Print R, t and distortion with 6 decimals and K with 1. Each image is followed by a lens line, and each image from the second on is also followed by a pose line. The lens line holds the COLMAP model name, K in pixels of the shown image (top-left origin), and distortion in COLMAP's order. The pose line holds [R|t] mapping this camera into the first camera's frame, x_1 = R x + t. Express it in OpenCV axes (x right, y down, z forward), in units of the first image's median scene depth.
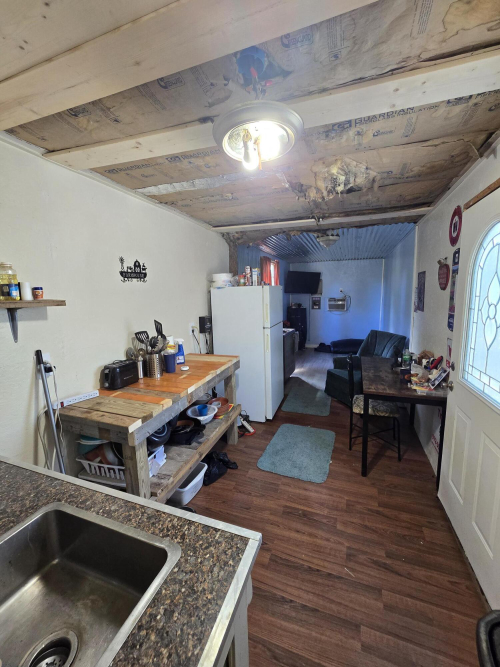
lens RADIAL K [[271.9, 0, 250.0], [0, 271.9, 333.5], [0, 0, 1]] dist [-0.000313, -0.000080]
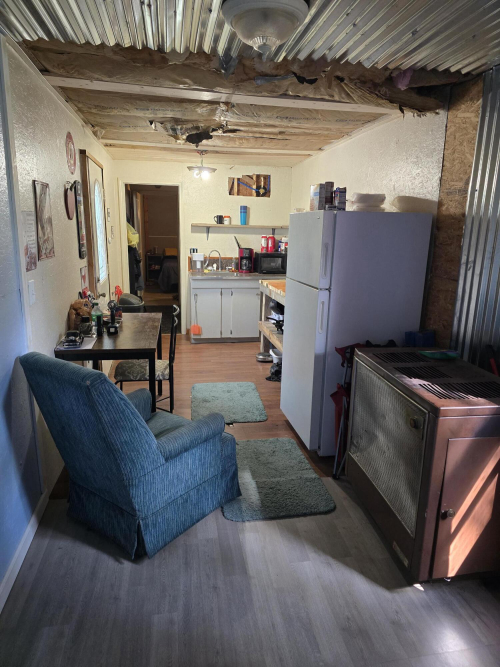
lens RADIAL K [[442.6, 0, 250.0], [0, 442.6, 333.5], [0, 0, 1]] dist [-0.000077, -0.000166]
pose [[-0.863918, 0.128569, -0.486946, 0.303186], [-0.071499, 0.925764, 0.371281, -0.123806], [0.498532, 0.355572, -0.790591, 0.805136]]
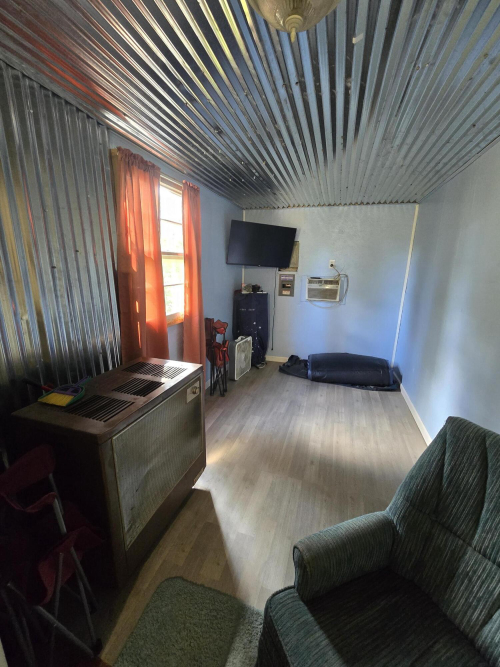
lens RADIAL K [[271.9, 0, 250.0], [0, 271.9, 333.5], [0, 0, 1]] dist [-0.000313, -0.000080]
pose [[0.997978, 0.026109, 0.057944, 0.140998], [-0.031408, 0.995217, 0.092498, -0.063830], [-0.055252, -0.094131, 0.994025, 0.446009]]
